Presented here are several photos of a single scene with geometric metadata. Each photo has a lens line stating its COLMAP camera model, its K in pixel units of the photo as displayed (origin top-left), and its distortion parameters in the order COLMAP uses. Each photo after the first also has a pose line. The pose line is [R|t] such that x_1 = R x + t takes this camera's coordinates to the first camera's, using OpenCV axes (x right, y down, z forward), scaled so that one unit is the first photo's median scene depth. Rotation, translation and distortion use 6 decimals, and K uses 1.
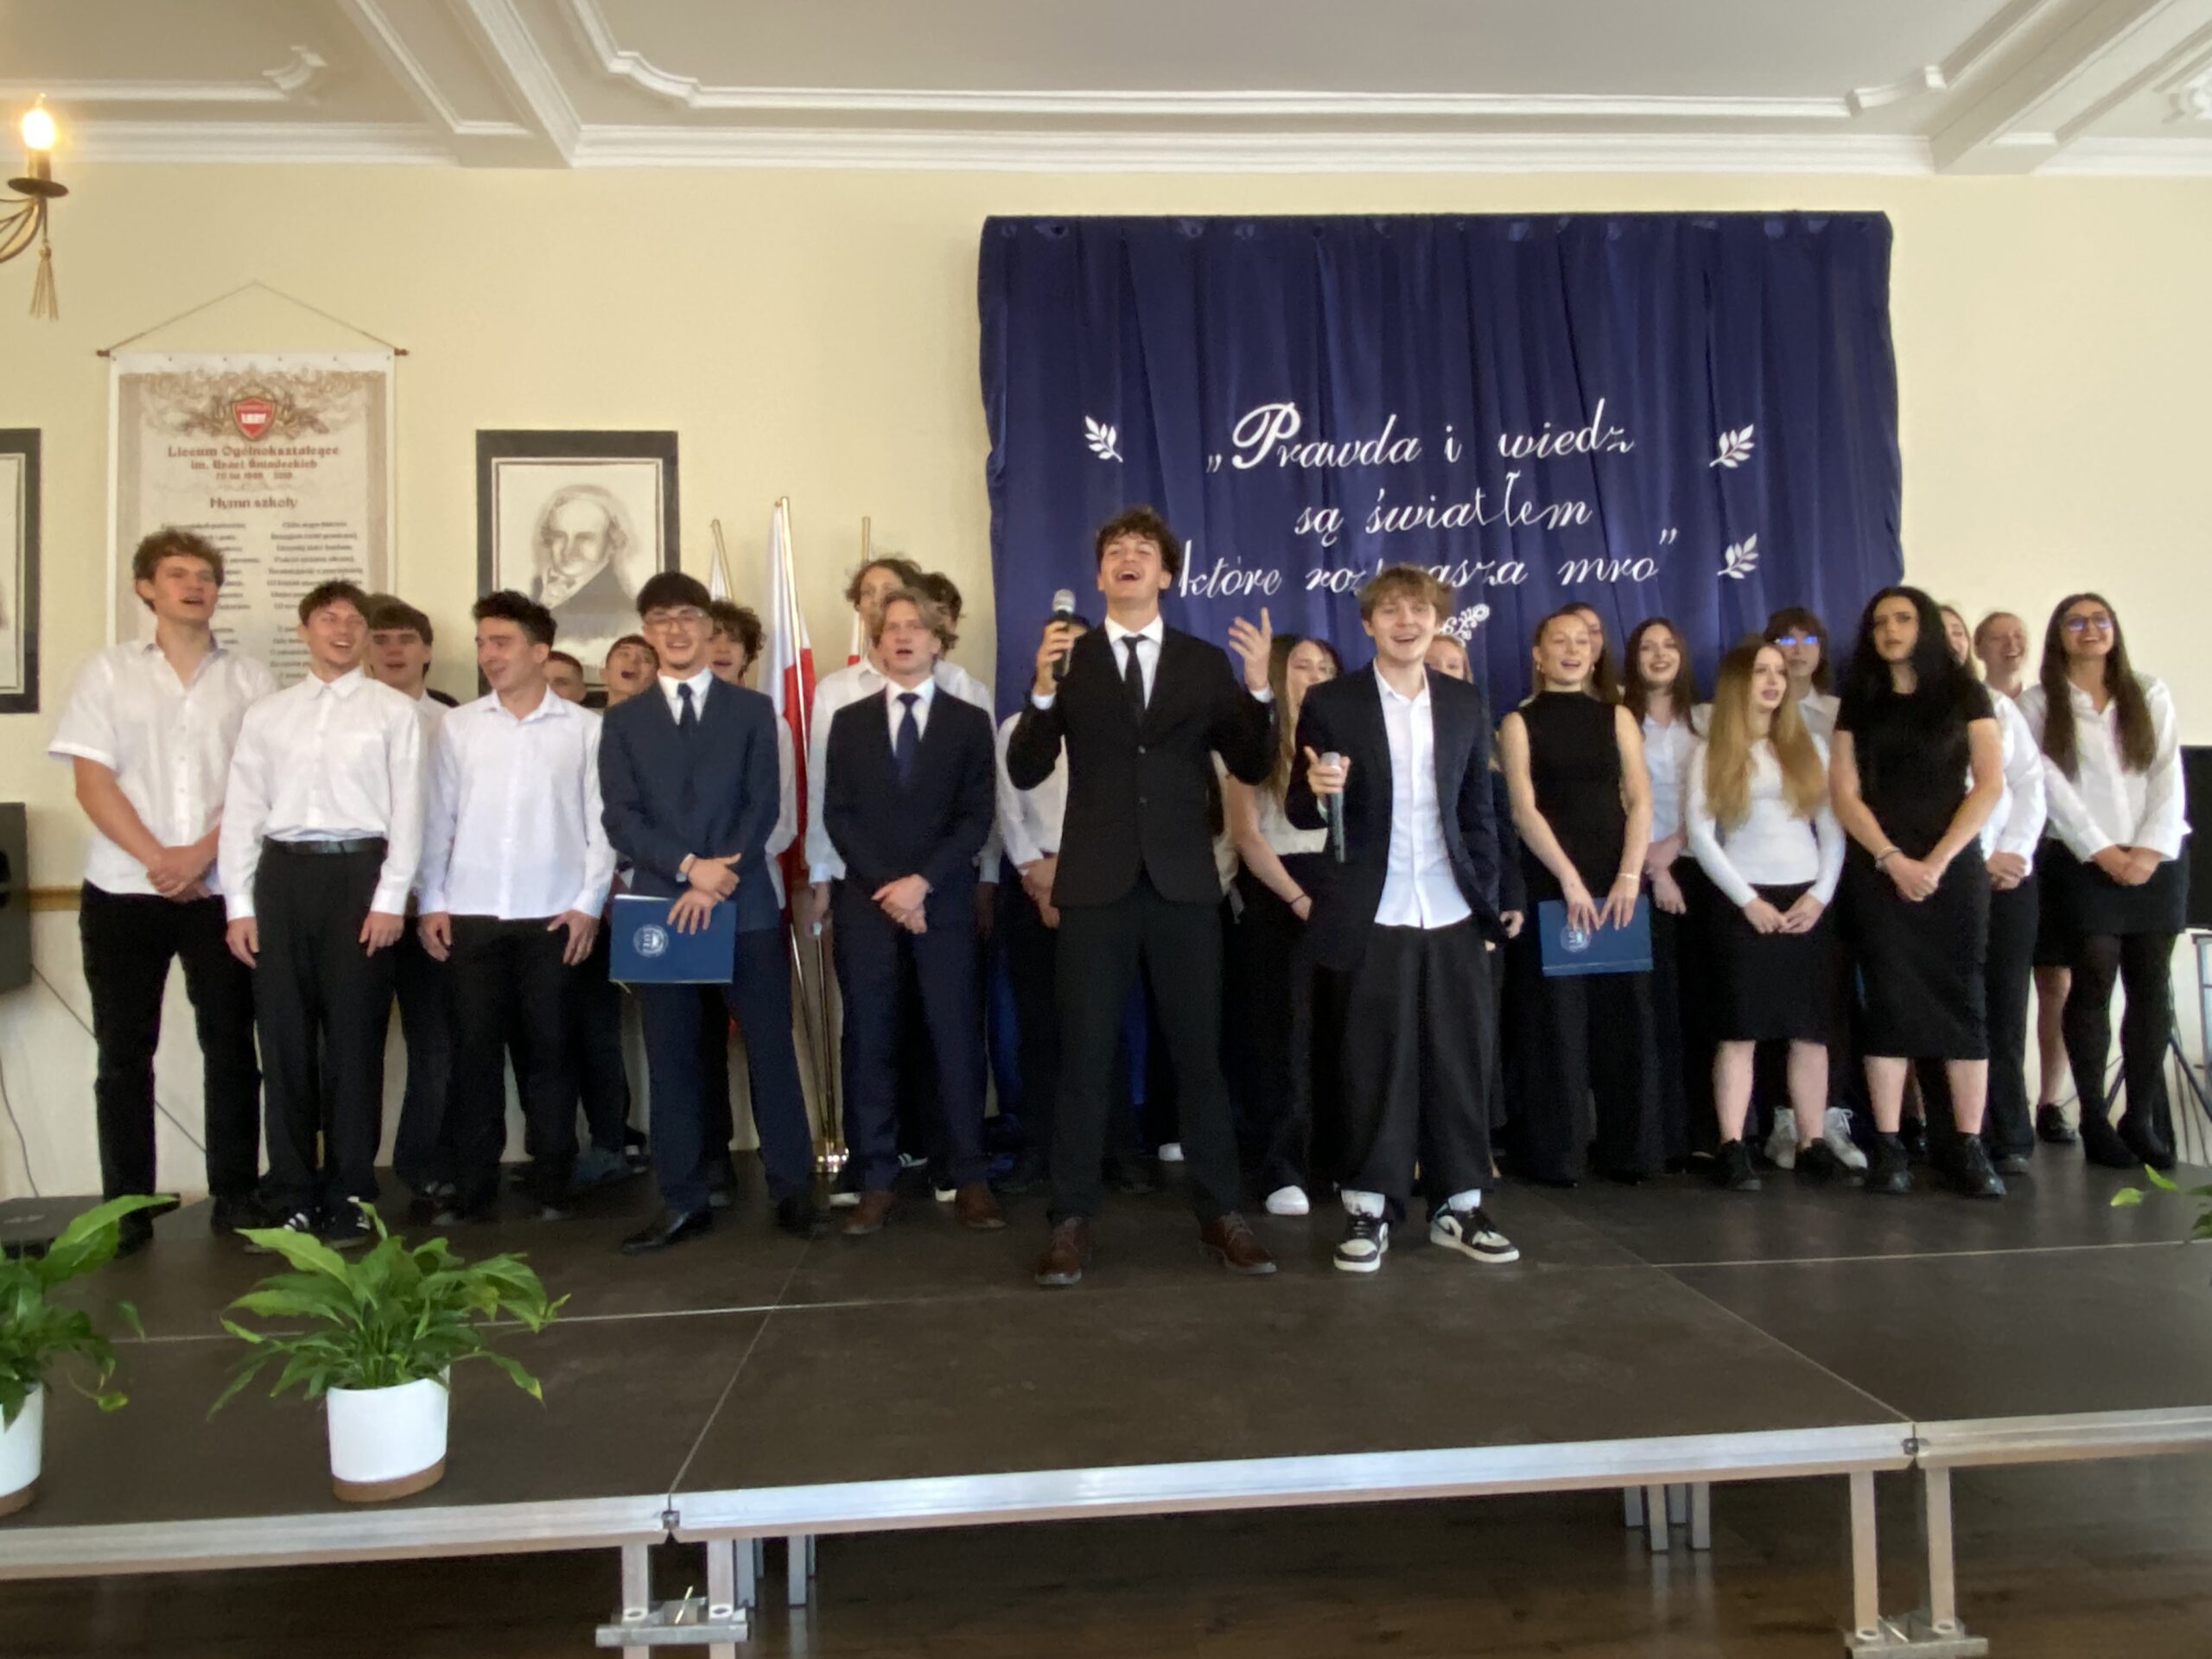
lens RADIAL K [[1321.2, 0, 1104.3], [0, 1321.2, 810.2], [0, 0, 1]] dist [0.041576, -0.030307]
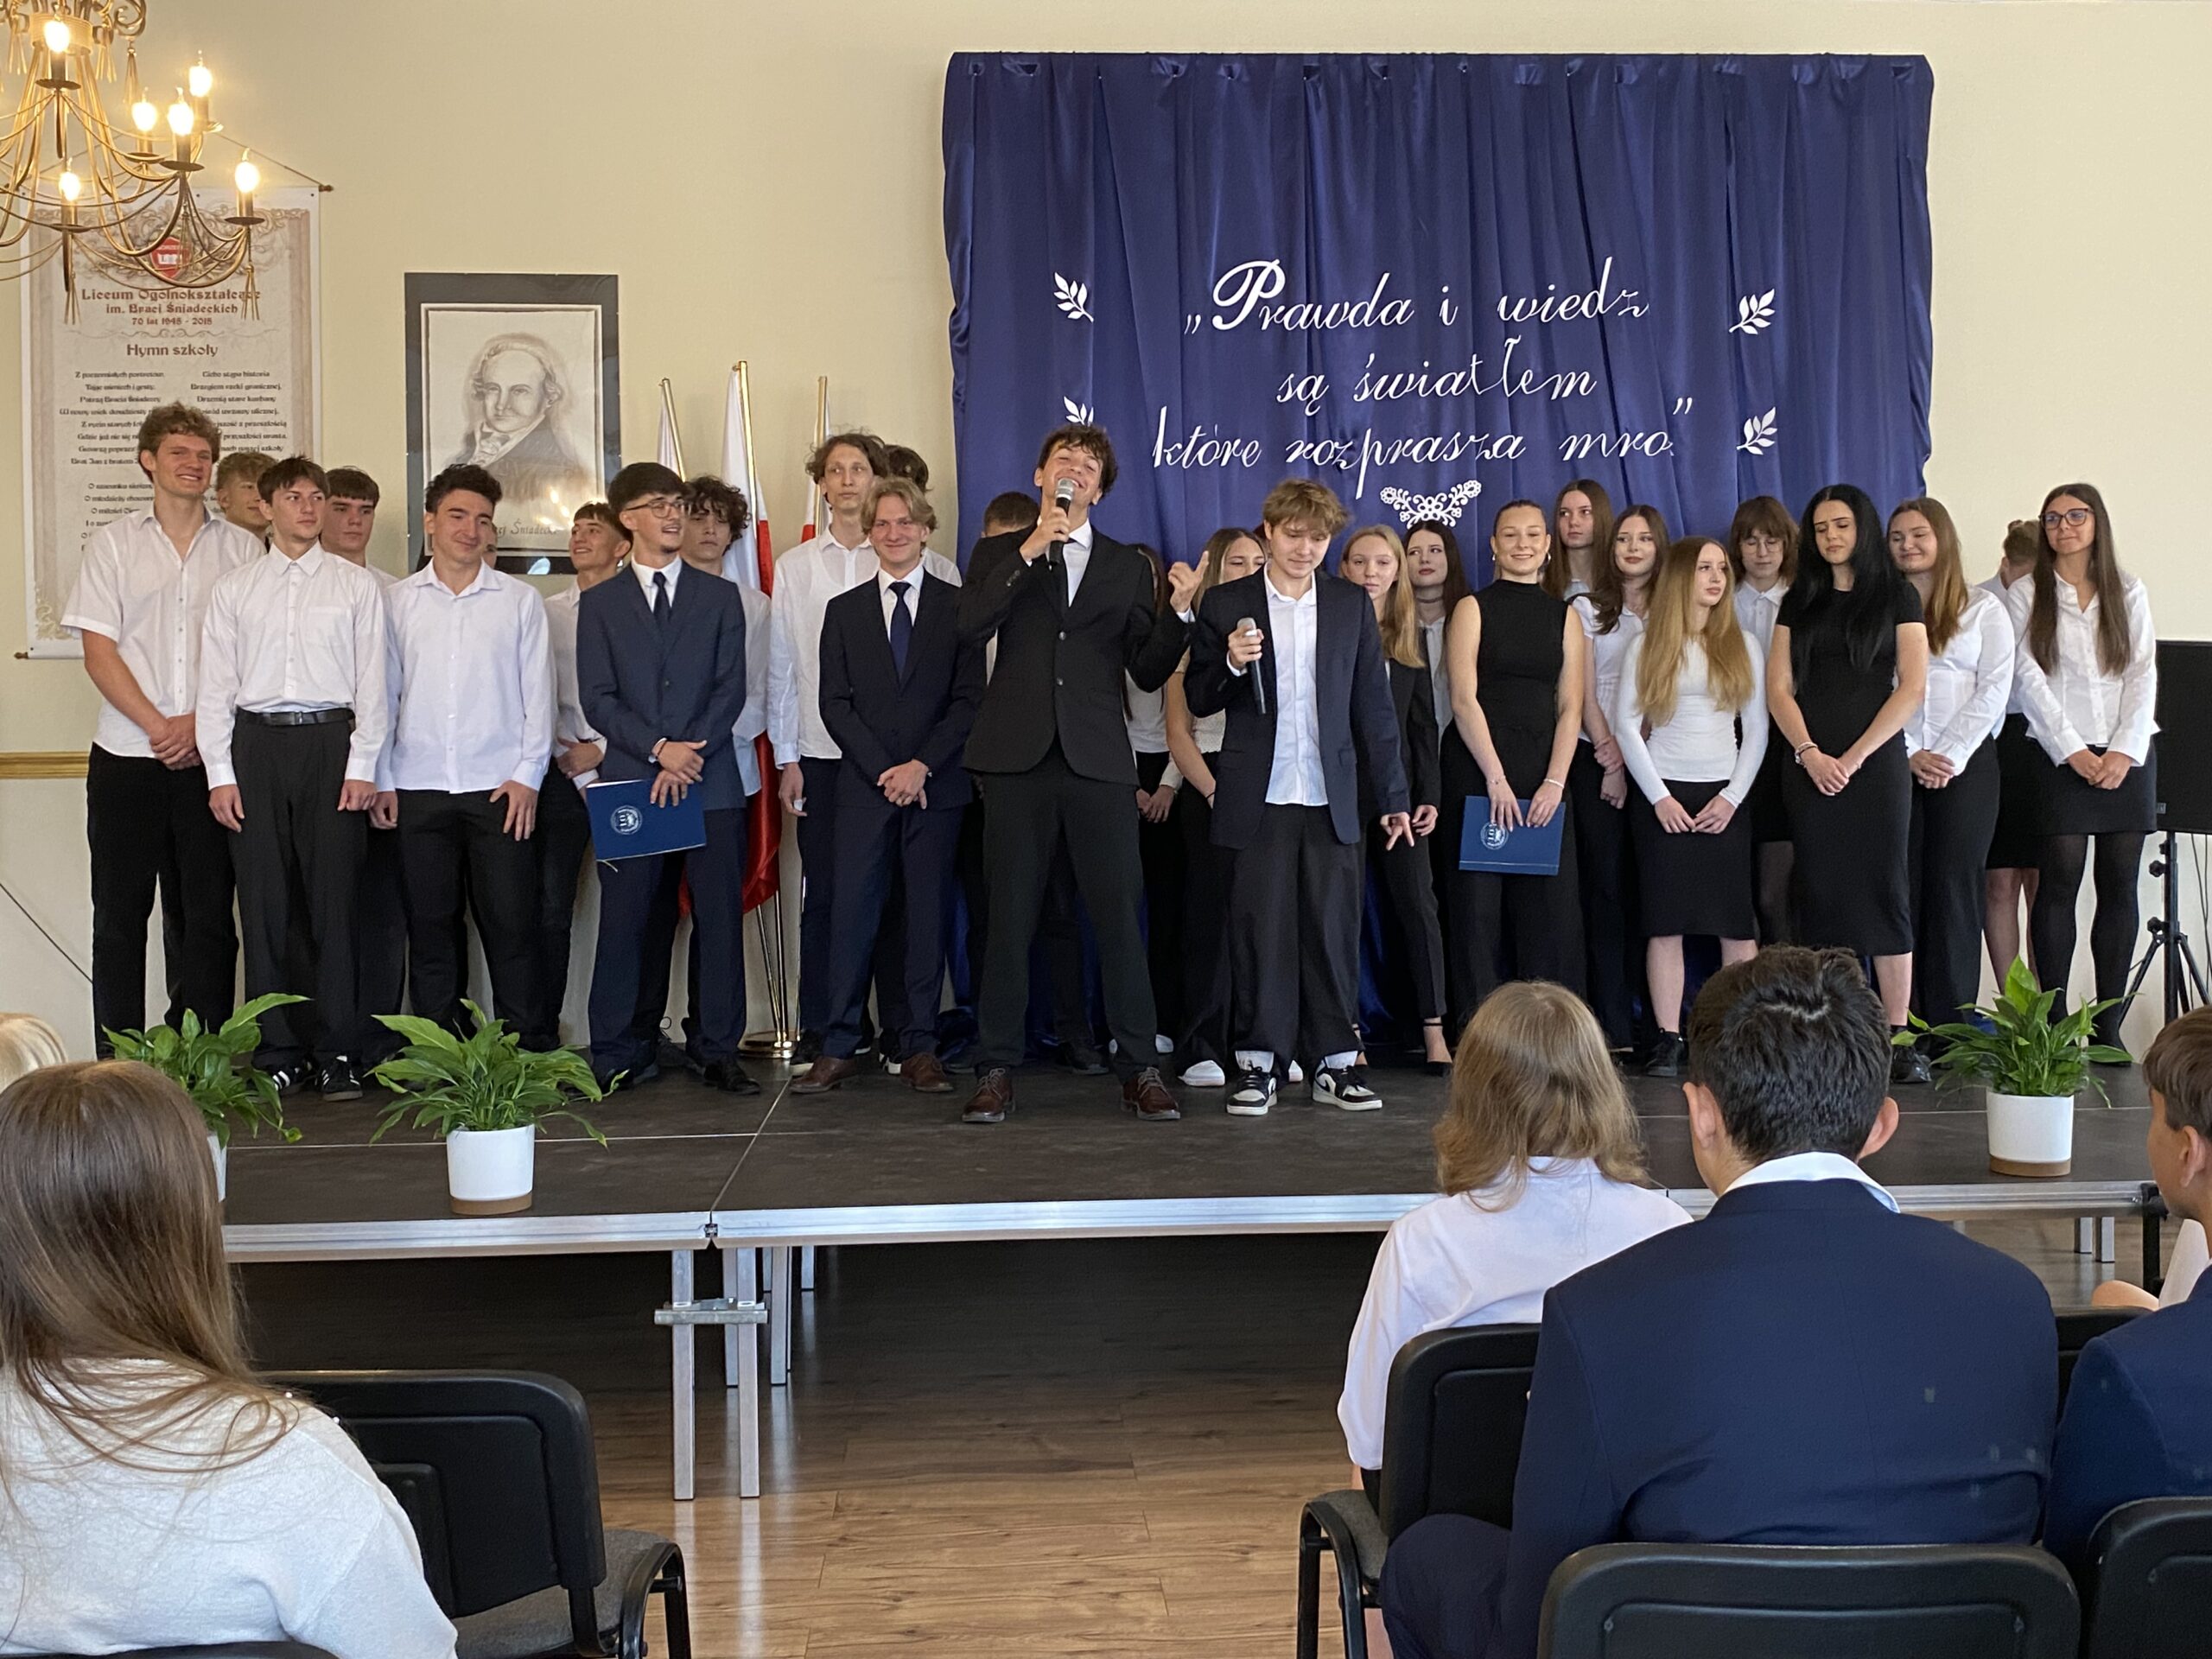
lens RADIAL K [[2292.1, 0, 1102.5], [0, 2292.1, 814.0], [0, 0, 1]] dist [0.053672, 0.000000]
pose [[0.999776, 0.017217, -0.012270, 0.045046], [-0.016392, 0.997786, 0.064454, -0.019772], [0.013353, -0.064238, 0.997845, -0.641687]]
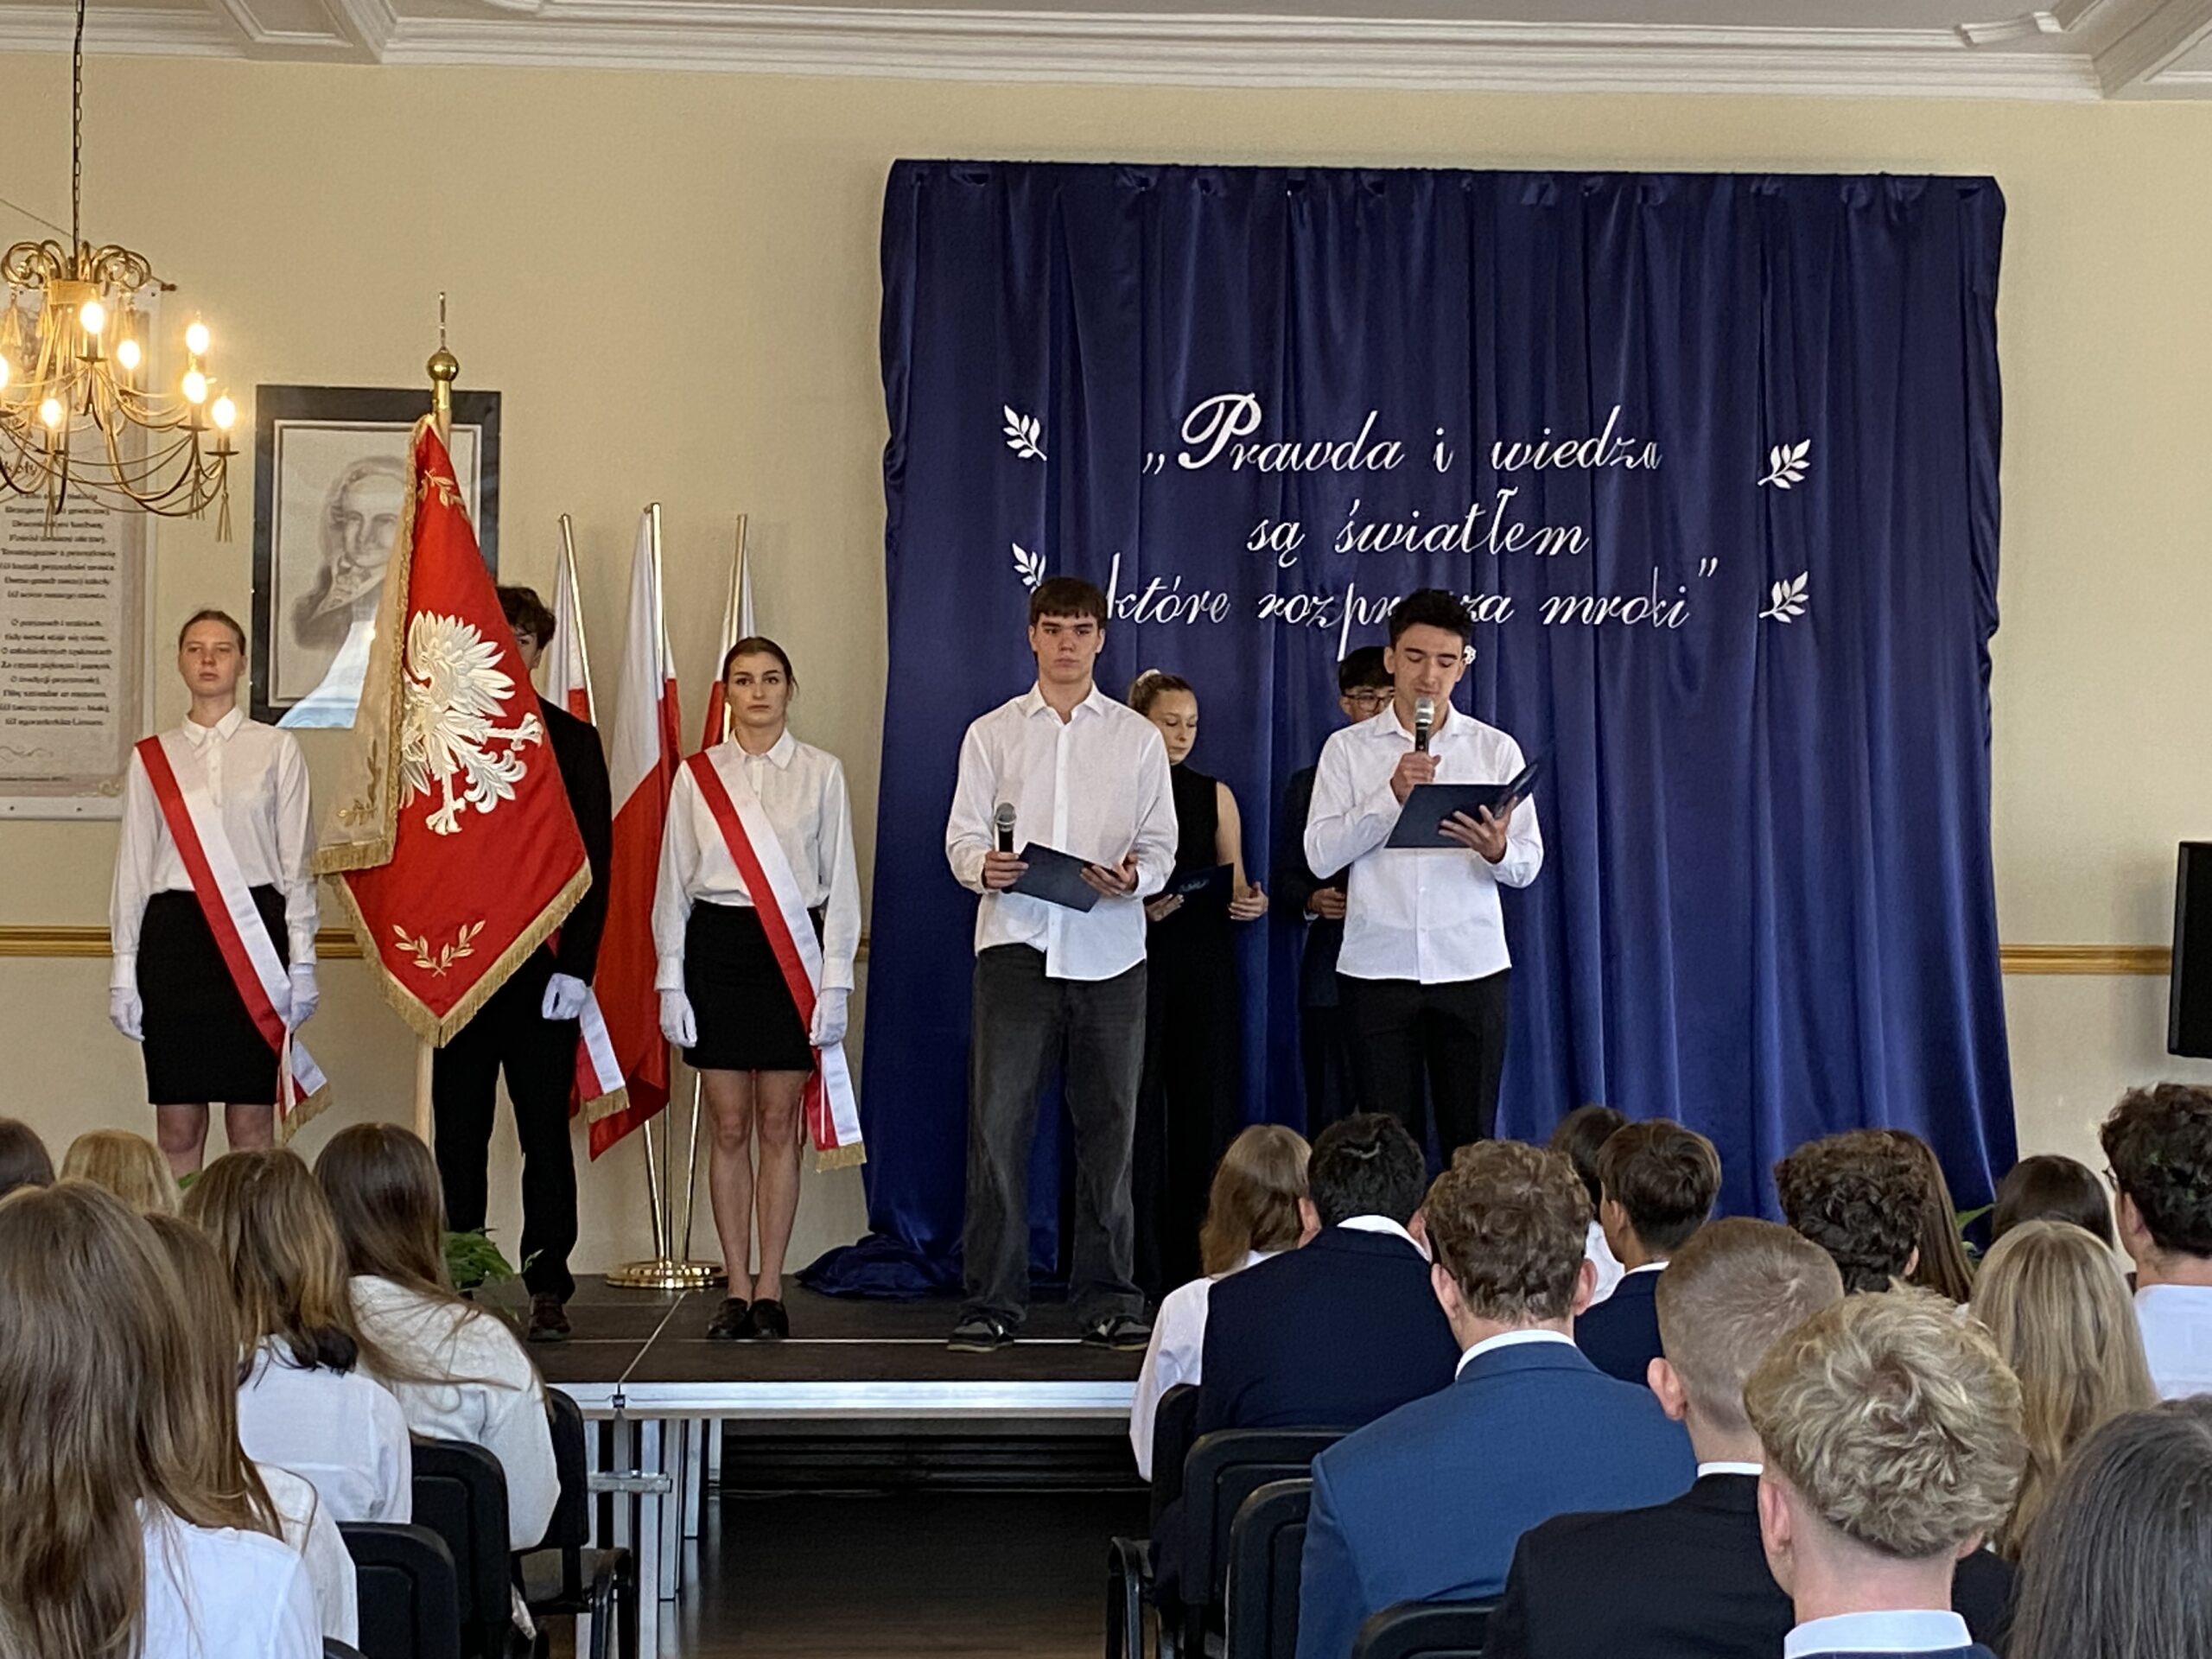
lens RADIAL K [[4065.5, 0, 1154.8], [0, 4065.5, 795.0], [0, 0, 1]] dist [0.192940, 0.000000]
pose [[0.999324, 0.035468, -0.009641, 0.114523], [-0.035541, 0.999339, -0.007579, -0.035034], [0.009366, 0.007916, 0.999925, -1.538978]]
